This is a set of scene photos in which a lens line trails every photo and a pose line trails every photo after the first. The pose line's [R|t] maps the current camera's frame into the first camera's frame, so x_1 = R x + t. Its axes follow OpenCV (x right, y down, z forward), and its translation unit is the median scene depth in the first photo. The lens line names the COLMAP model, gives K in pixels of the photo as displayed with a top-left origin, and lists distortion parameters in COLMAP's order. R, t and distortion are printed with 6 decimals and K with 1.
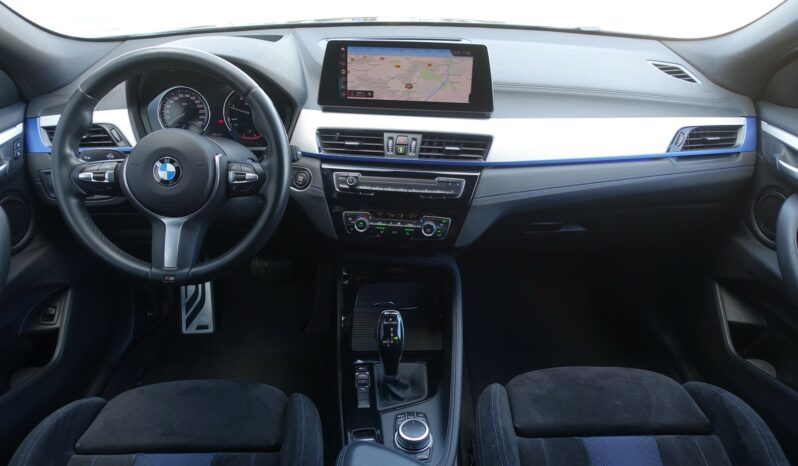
lens RADIAL K [[547.4, 0, 403.6], [0, 547.4, 240.0], [0, 0, 1]] dist [-0.004539, -0.011938]
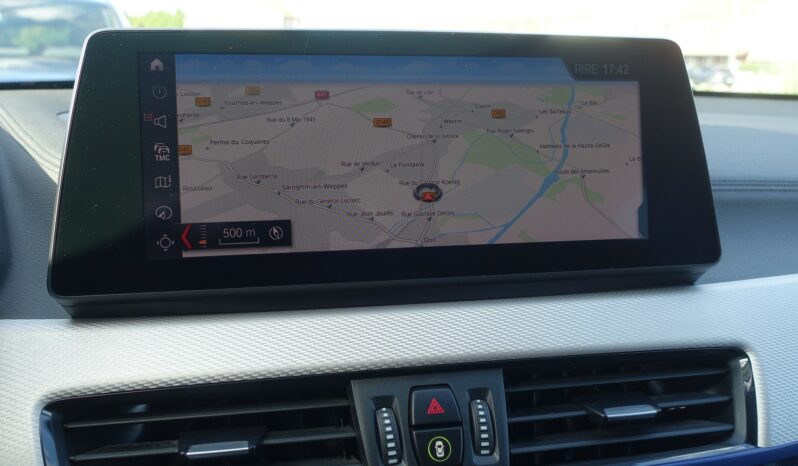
lens RADIAL K [[711.3, 0, 401.8], [0, 711.3, 231.5], [0, 0, 1]] dist [-0.005616, -0.013642]
pose [[0.949855, -0.064015, 0.306069, -0.108246], [0.152714, 0.949115, -0.275425, -0.171324], [-0.272863, 0.308354, 0.911298, 0.697263]]
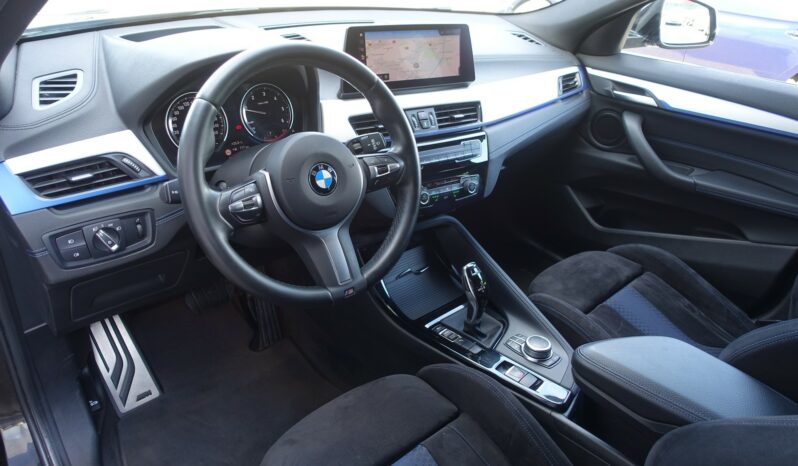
lens RADIAL K [[547.4, 0, 402.9], [0, 547.4, 238.4], [0, 0, 1]] dist [-0.004539, -0.011938]
pose [[0.749094, -0.280763, 0.600025, -0.761457], [0.262986, 0.957353, 0.119642, -0.088623], [-0.608027, 0.068175, 0.790984, 0.176375]]
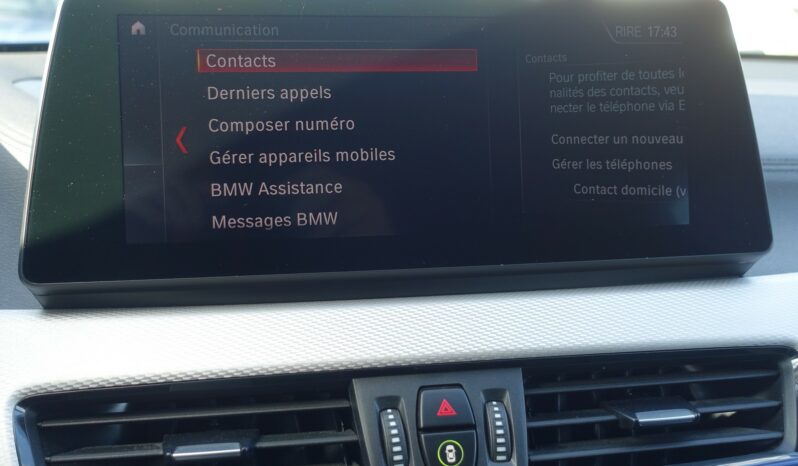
lens RADIAL K [[873.1, 0, 399.4], [0, 873.1, 234.8], [0, 0, 1]] dist [-0.012967, 0.000000]
pose [[0.955003, -0.063684, 0.289677, -0.116825], [0.146463, 0.950545, -0.273885, -0.155304], [-0.257909, 0.303988, 0.917101, 0.669322]]
